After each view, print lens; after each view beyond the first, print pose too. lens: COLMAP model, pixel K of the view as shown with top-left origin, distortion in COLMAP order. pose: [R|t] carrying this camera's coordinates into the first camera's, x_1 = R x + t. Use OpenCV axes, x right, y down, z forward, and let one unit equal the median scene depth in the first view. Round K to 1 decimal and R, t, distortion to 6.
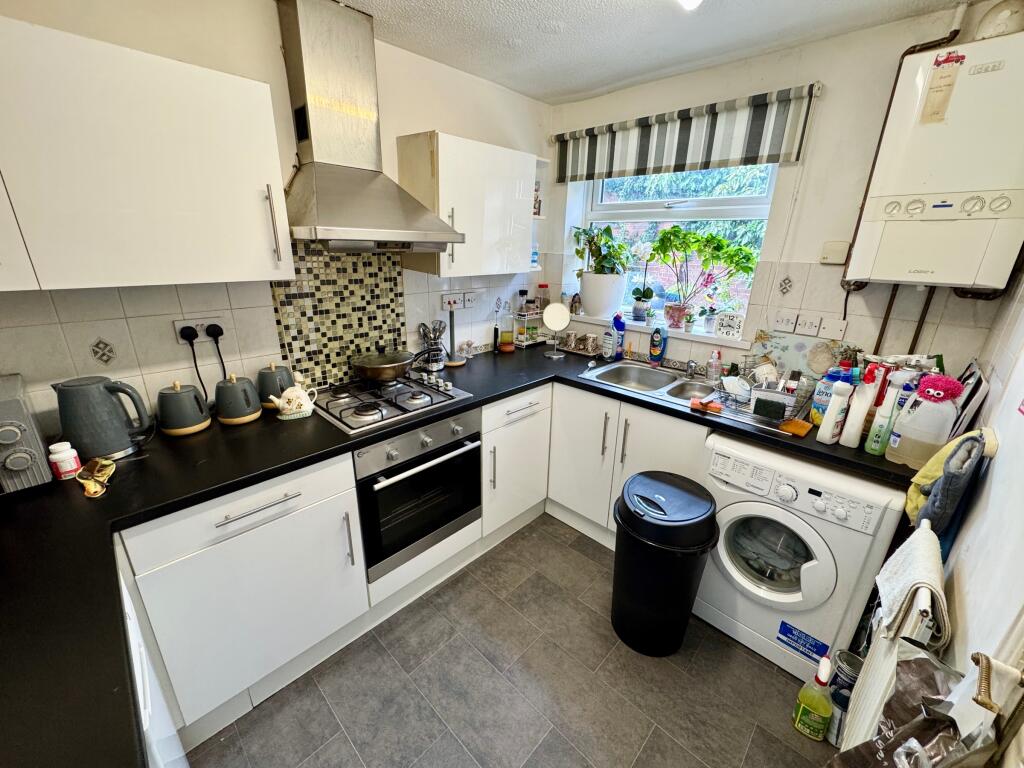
lens RADIAL K [[411.9, 0, 512.0], [0, 411.9, 384.0], [0, 0, 1]] dist [0.000829, 0.000244]
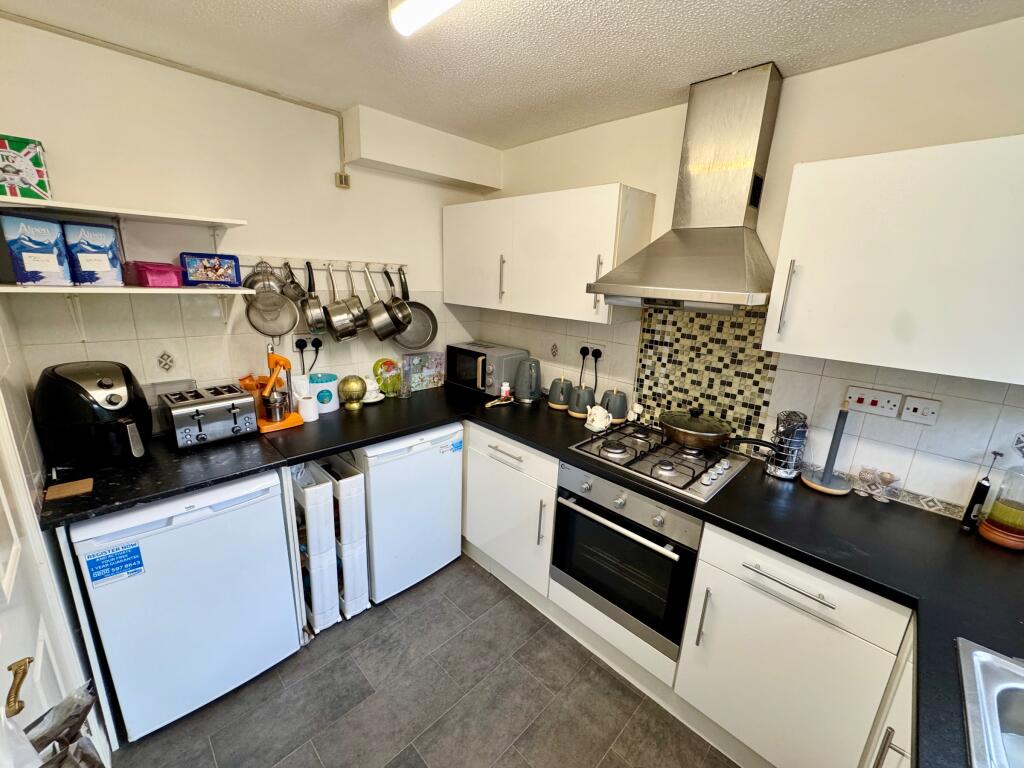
lens RADIAL K [[411.9, 0, 512.0], [0, 411.9, 384.0], [0, 0, 1]] dist [0.000829, 0.000244]
pose [[-0.014630, 0.234676, -0.971964, 0.579485], [-0.366526, 0.903145, 0.223577, -0.202117], [0.930293, 0.359521, 0.072802, 0.538558]]
